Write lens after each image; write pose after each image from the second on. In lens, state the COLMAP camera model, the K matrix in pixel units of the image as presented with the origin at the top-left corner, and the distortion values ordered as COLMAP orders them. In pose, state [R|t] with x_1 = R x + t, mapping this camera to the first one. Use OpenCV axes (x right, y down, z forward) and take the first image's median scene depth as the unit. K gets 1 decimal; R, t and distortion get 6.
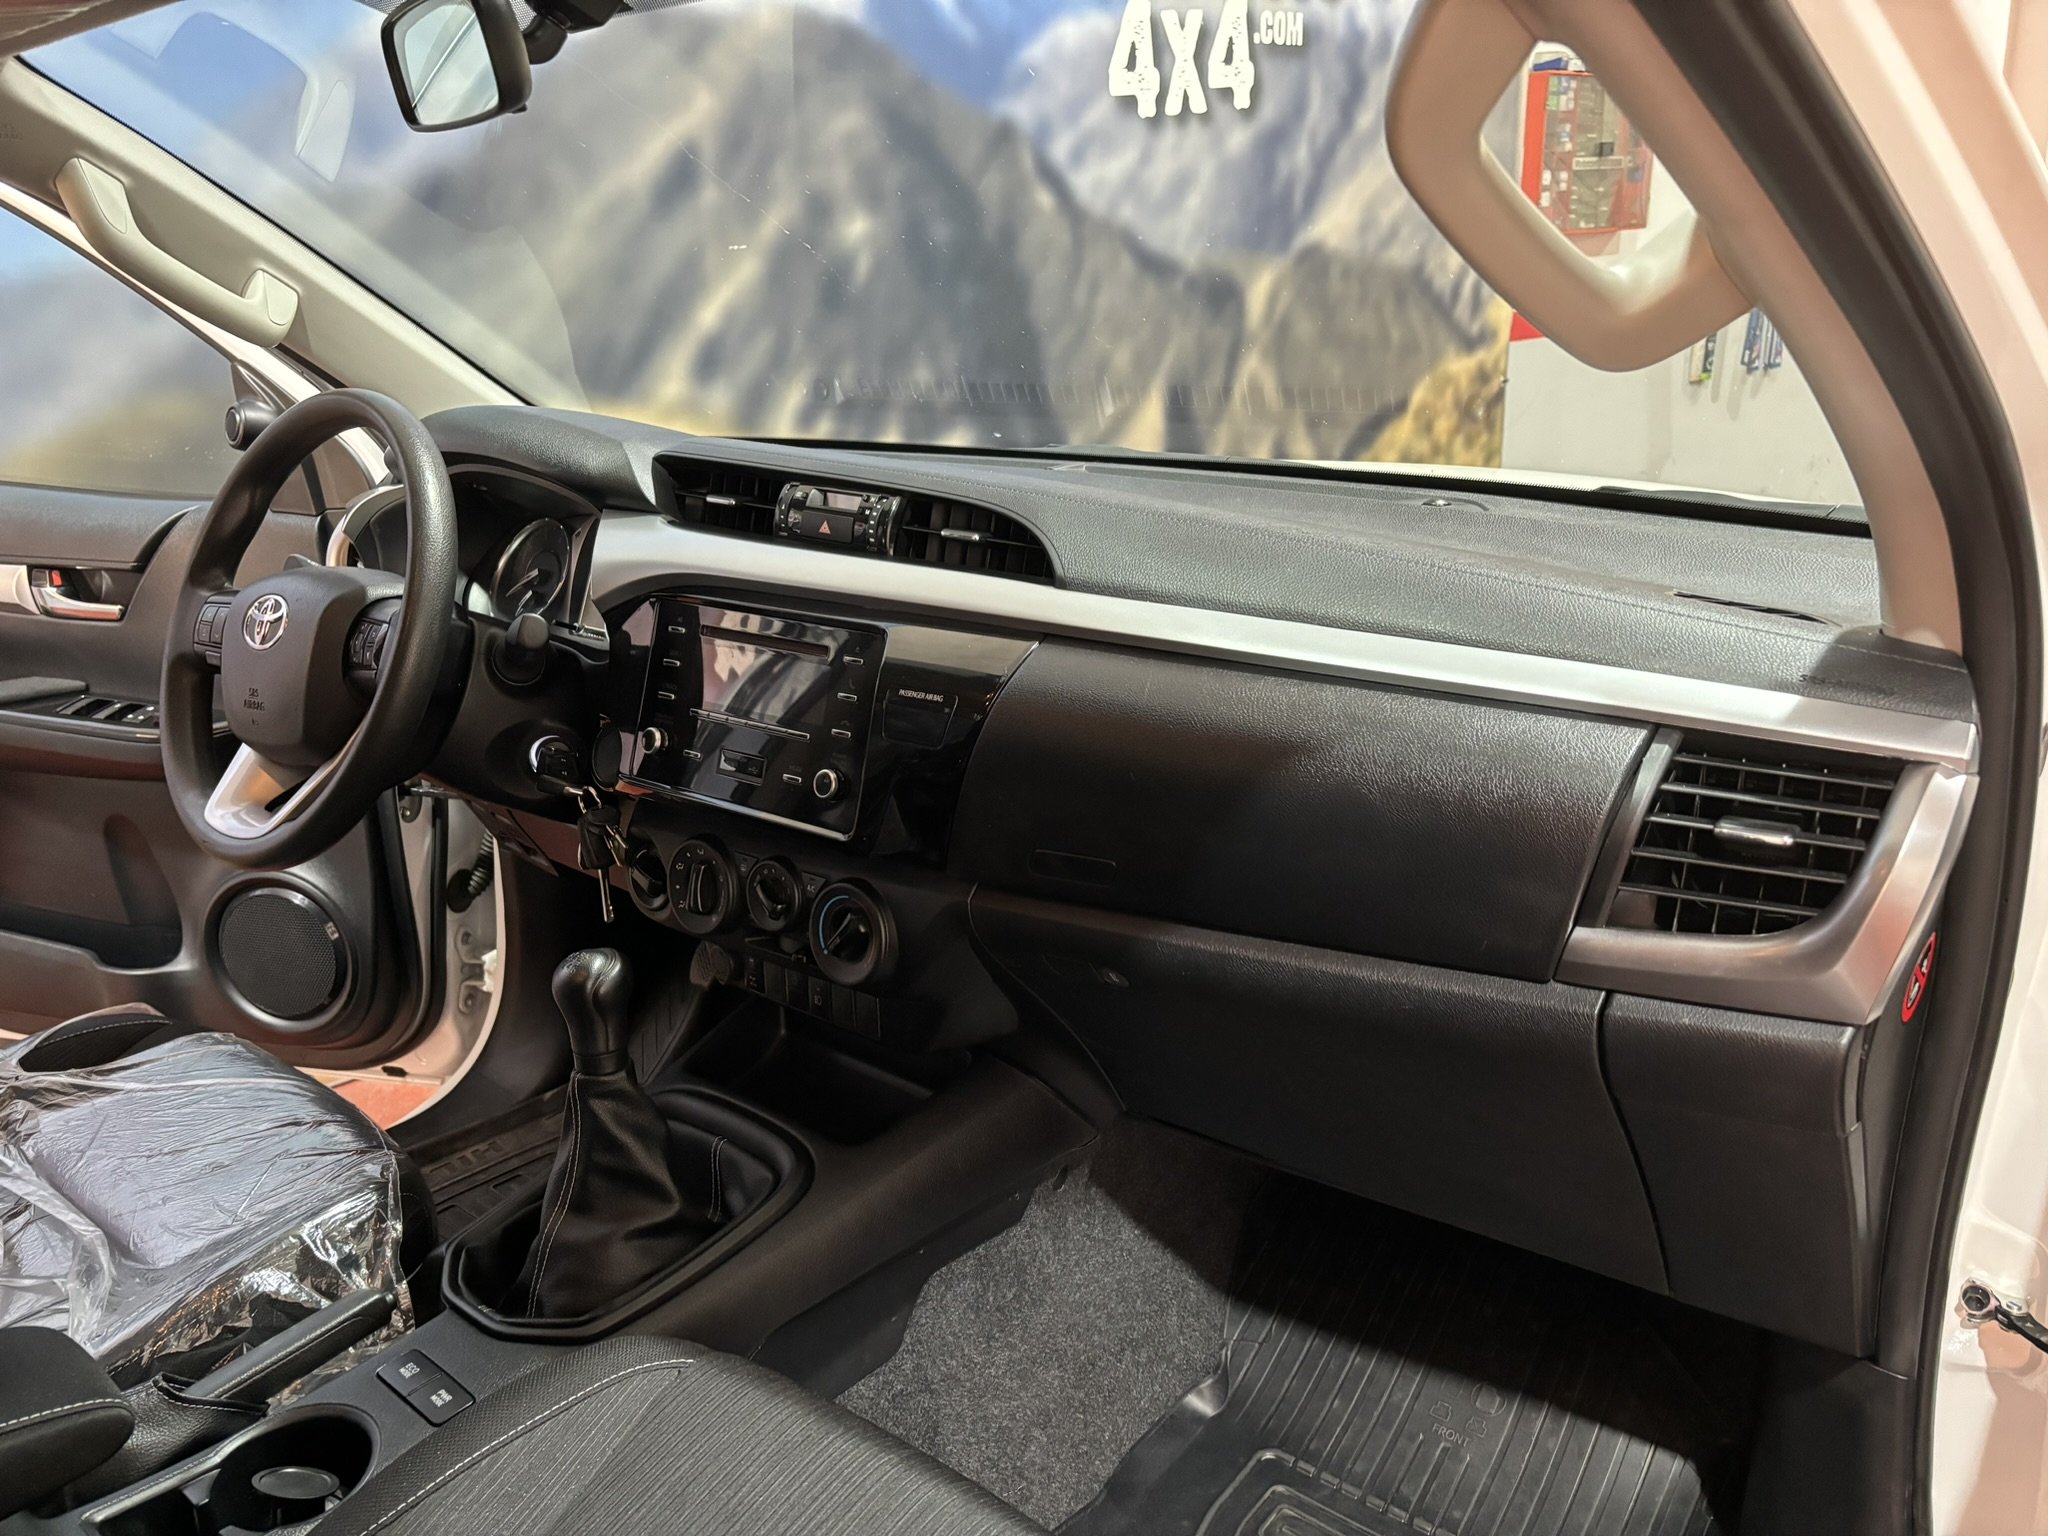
lens RADIAL K [[1532.8, 0, 1022.1], [0, 1532.8, 771.4], [0, 0, 1]] dist [0.046868, -0.056097]
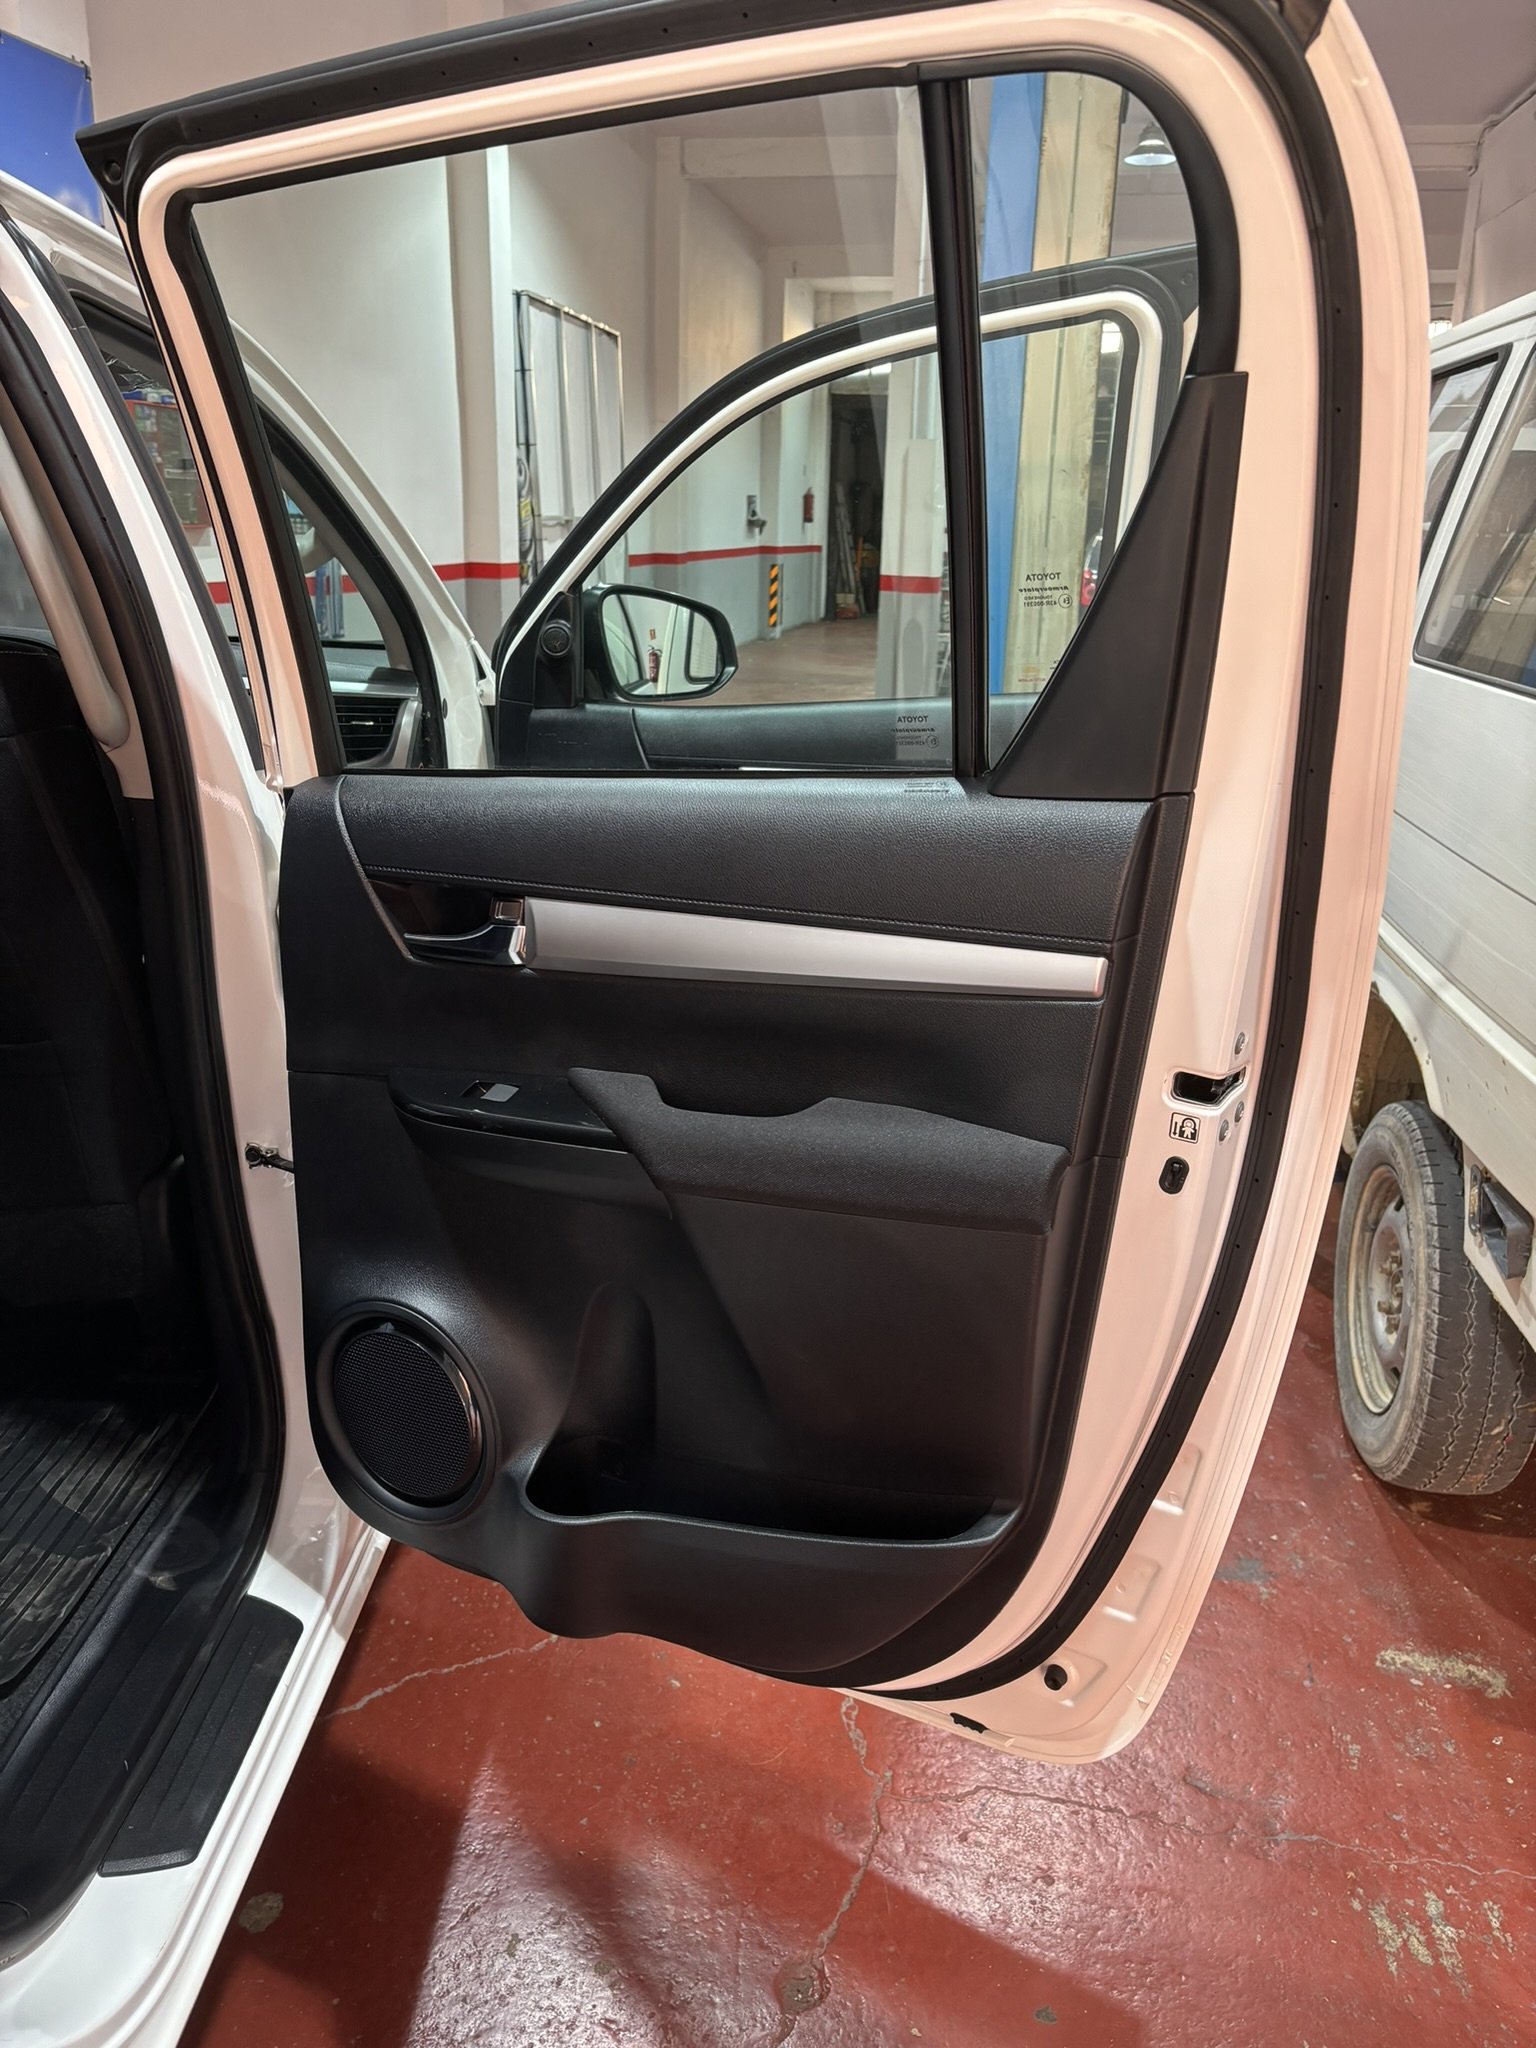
lens RADIAL K [[1532.8, 0, 760.8], [0, 1532.8, 1006.7], [0, 0, 1]] dist [0.046868, -0.056097]
pose [[0.765180, -0.141356, 0.628107, -0.530120], [0.161928, 0.986492, 0.024744, 0.364210], [-0.623121, 0.082774, 0.777733, -1.052965]]
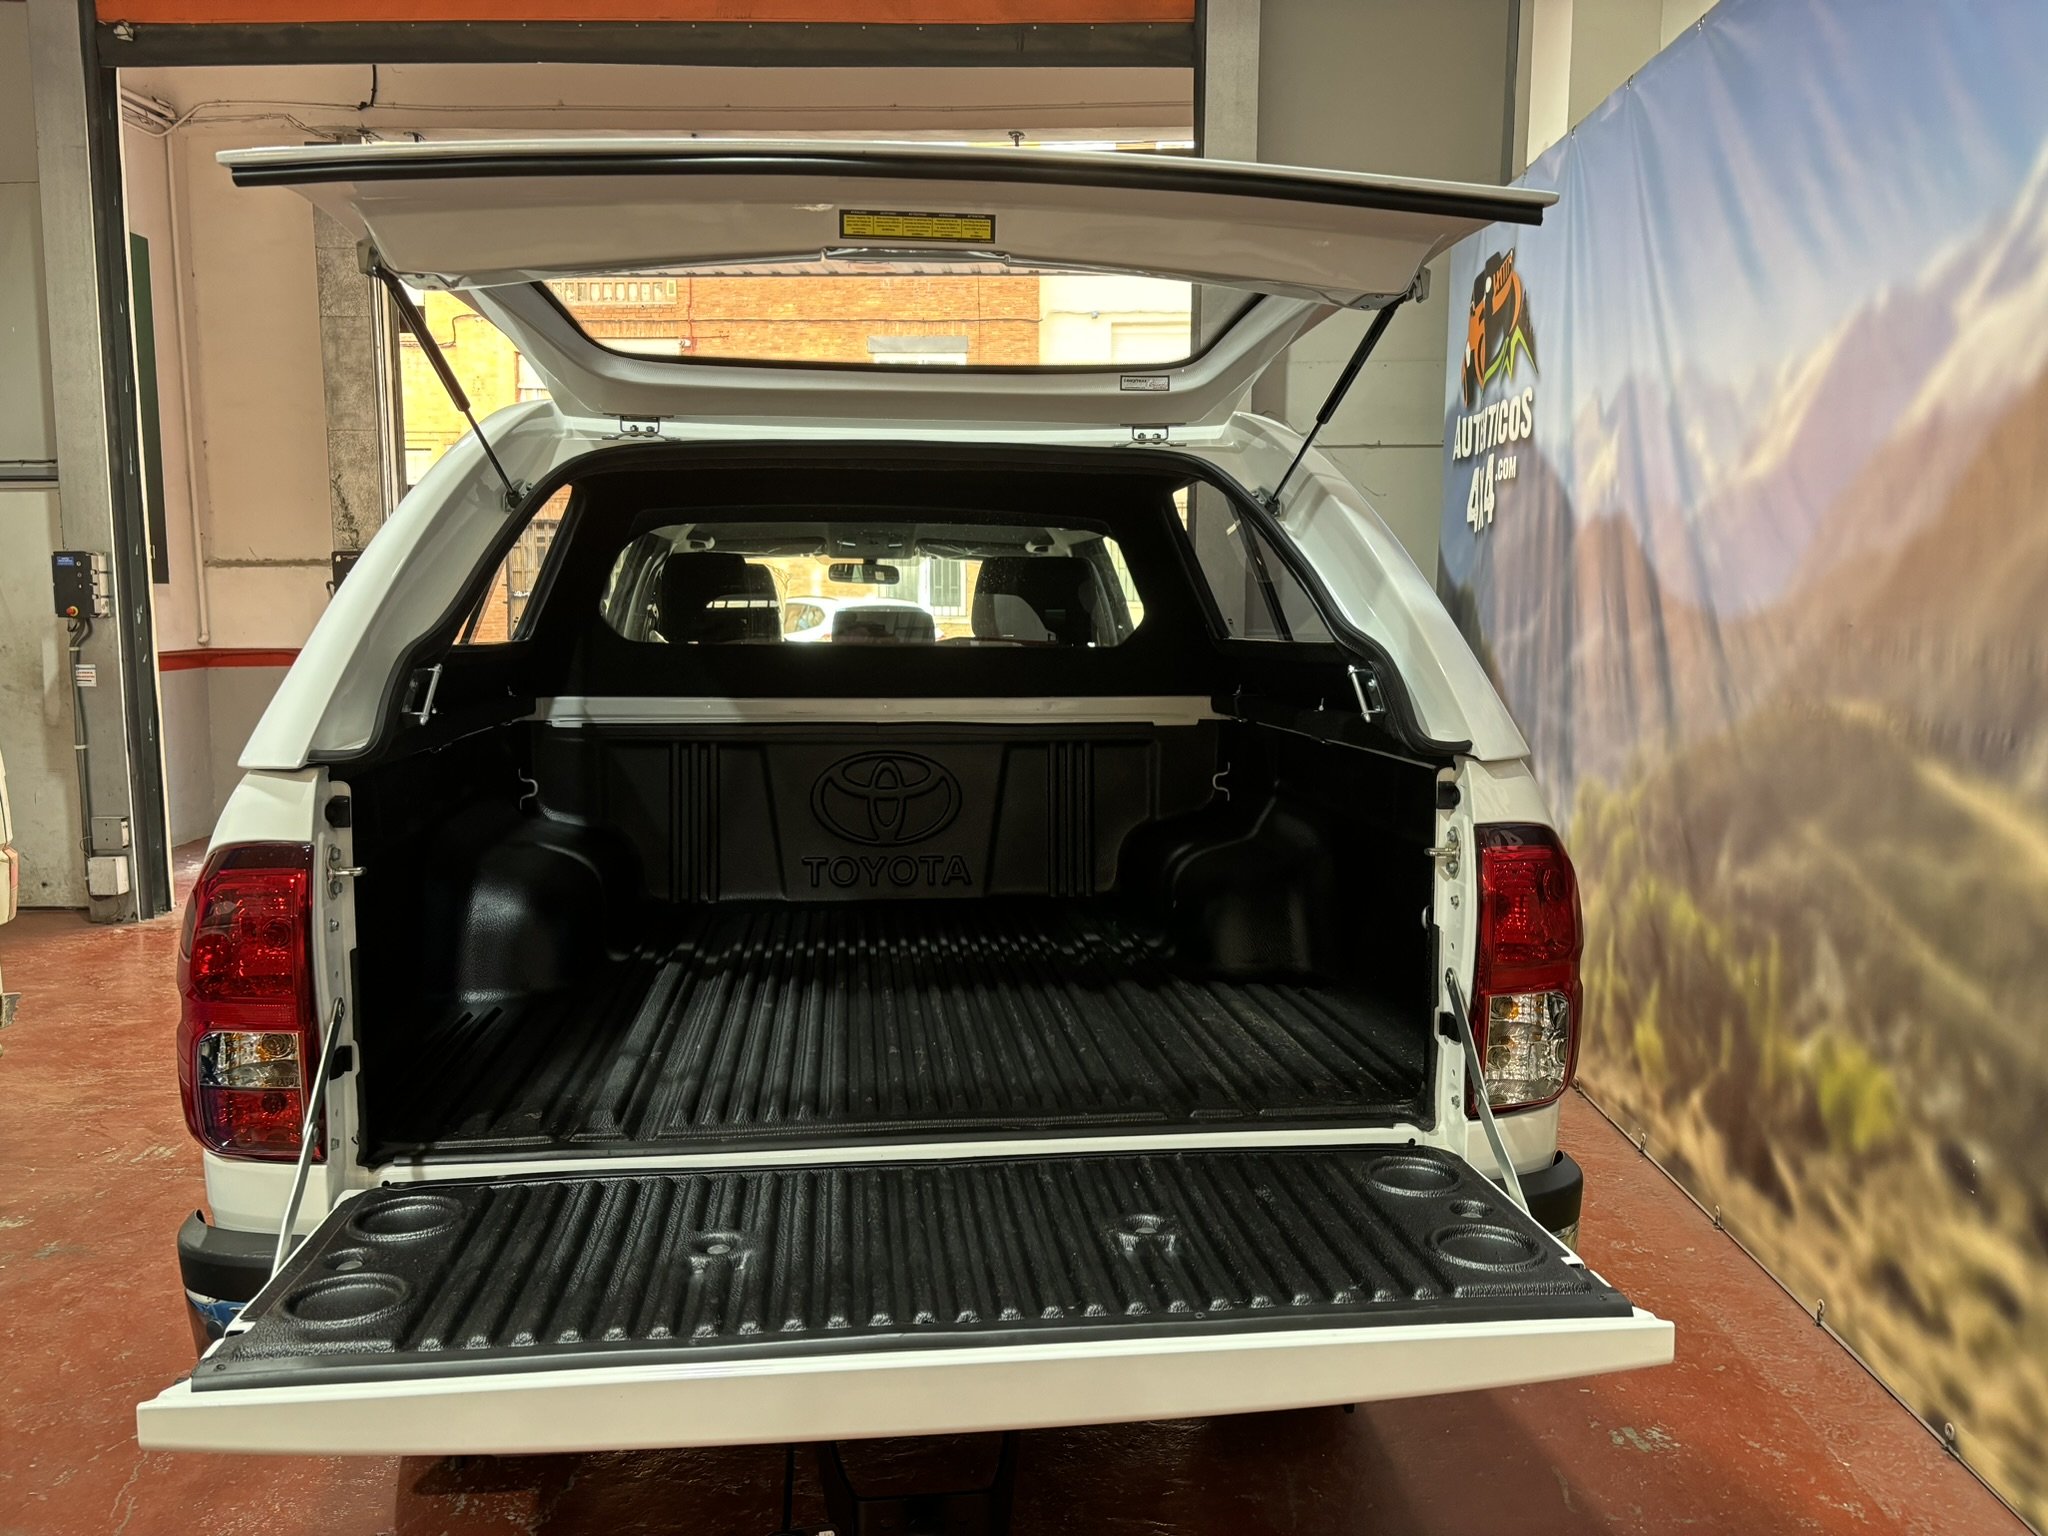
lens RADIAL K [[1532.8, 0, 1014.4], [0, 1532.8, 778.6], [0, 0, 1]] dist [0.046868, -0.056097]
pose [[-0.668088, 0.131711, -0.732332, 1.820726], [-0.212772, 0.909295, 0.357645, -1.057296], [0.713012, 0.394759, -0.579465, 2.706570]]
